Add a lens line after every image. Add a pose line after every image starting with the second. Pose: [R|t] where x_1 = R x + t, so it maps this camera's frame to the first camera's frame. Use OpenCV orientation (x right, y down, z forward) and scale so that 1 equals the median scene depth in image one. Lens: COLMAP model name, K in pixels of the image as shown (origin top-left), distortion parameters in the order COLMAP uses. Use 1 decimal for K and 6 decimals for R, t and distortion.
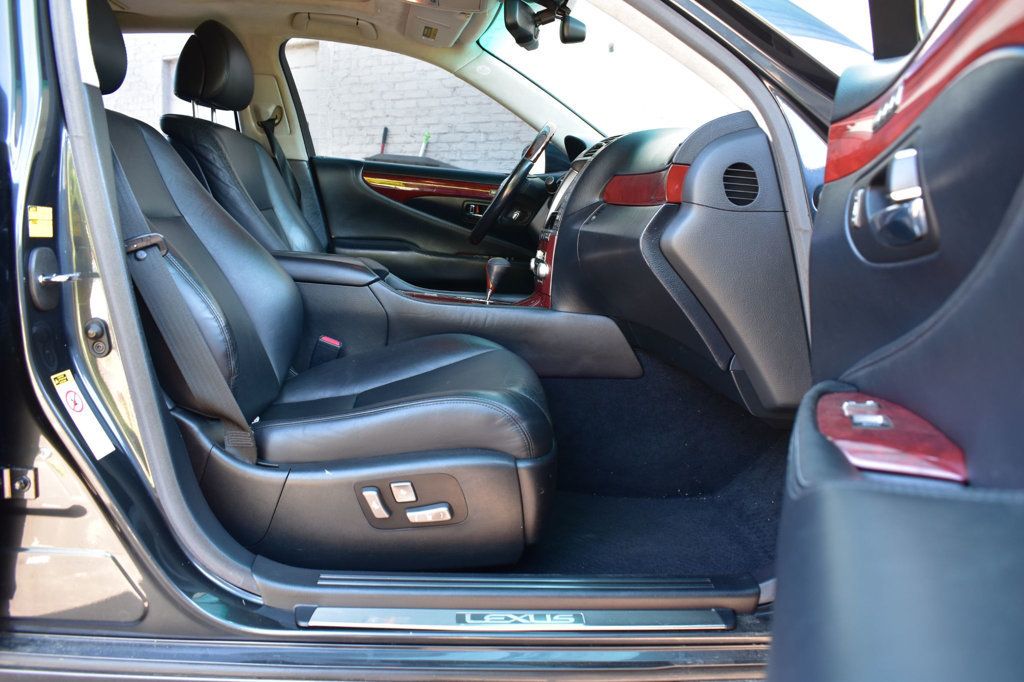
lens RADIAL K [[793.9, 0, 512.0], [0, 793.9, 341.0], [0, 0, 1]] dist [-0.095633, 0.000122]
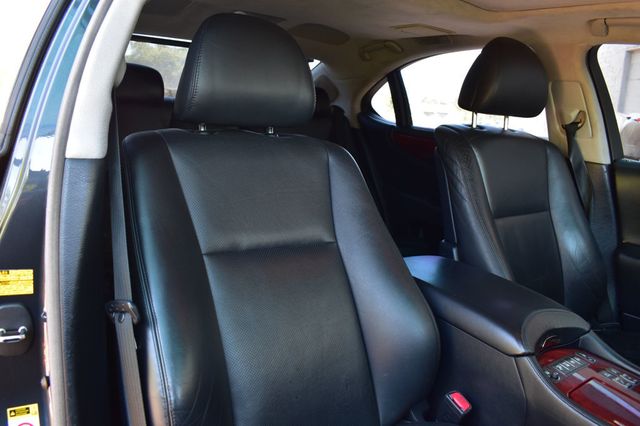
lens RADIAL K [[496.2, 0, 320.0], [0, 496.2, 213.0], [0, 0, 1]] dist [-0.095633, 0.000122]
pose [[0.505195, 0.163612, -0.847354, 0.083240], [-0.180565, 0.980172, 0.081604, -0.158988], [0.843904, 0.111776, 0.524720, 0.395513]]
